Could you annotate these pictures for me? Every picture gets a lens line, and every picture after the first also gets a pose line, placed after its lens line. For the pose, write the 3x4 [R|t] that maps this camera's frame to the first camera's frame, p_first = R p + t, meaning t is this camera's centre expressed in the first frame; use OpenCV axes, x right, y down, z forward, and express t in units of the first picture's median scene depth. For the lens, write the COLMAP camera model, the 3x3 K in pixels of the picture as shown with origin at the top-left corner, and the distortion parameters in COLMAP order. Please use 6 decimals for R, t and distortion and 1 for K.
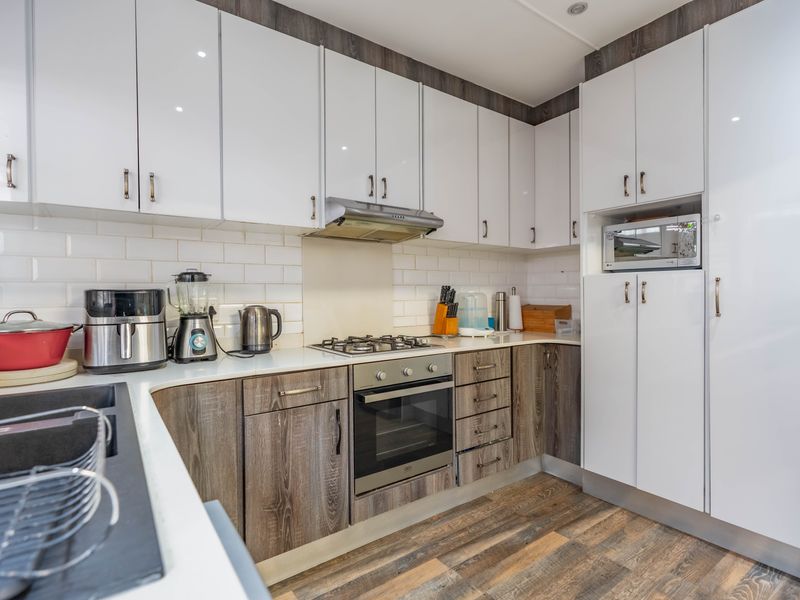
lens RADIAL K [[417.0, 0, 401.7], [0, 417.0, 298.9], [0, 0, 1]] dist [0.005267, 0.000134]
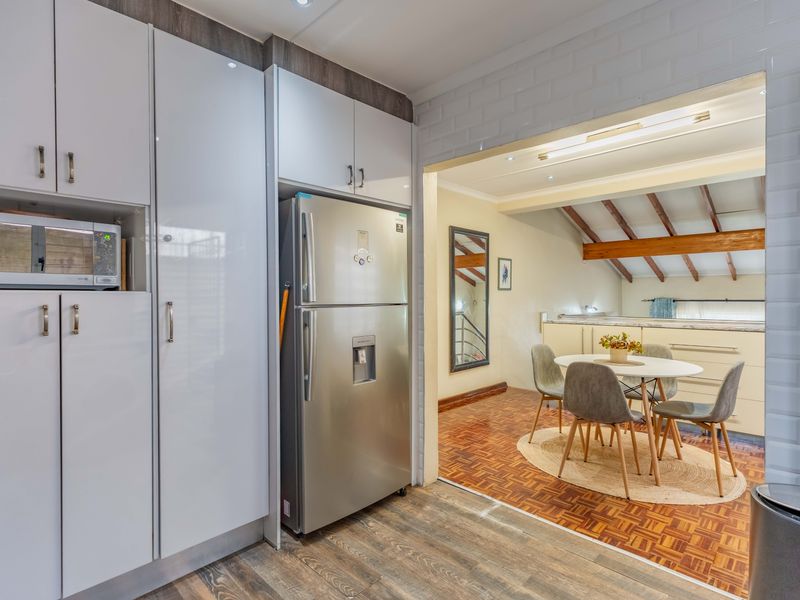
lens RADIAL K [[417.0, 0, 403.8], [0, 417.0, 298.8], [0, 0, 1]] dist [0.005267, 0.000134]
pose [[-0.183060, 0.001521, 0.983101, -0.266193], [0.015367, 0.999881, 0.001314, -0.048635], [-0.982982, 0.015348, -0.183062, 0.627595]]
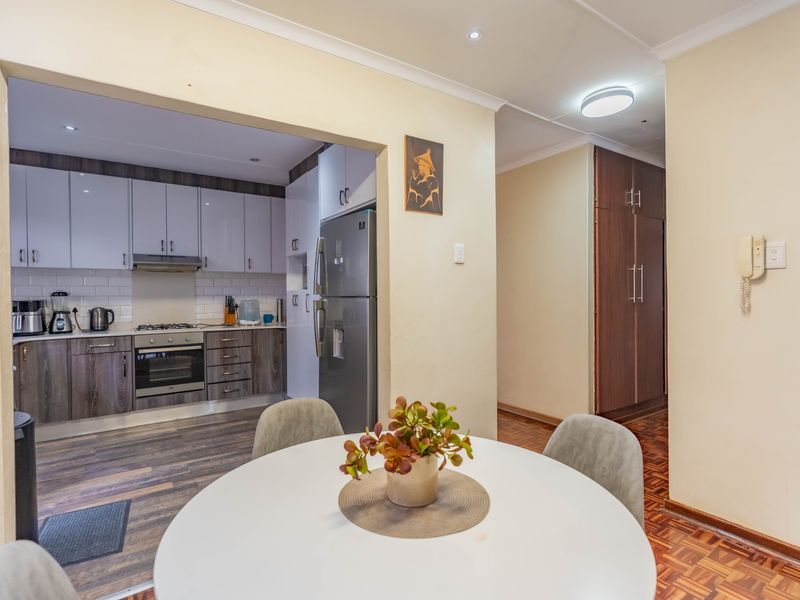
lens RADIAL K [[417.0, 0, 399.9], [0, 417.0, 297.7], [0, 0, 1]] dist [0.005267, 0.000134]
pose [[0.999792, -0.001207, -0.020363, 1.205938], [0.001113, 0.999989, -0.004648, -0.020585], [0.020369, 0.004625, 0.999782, -1.037348]]
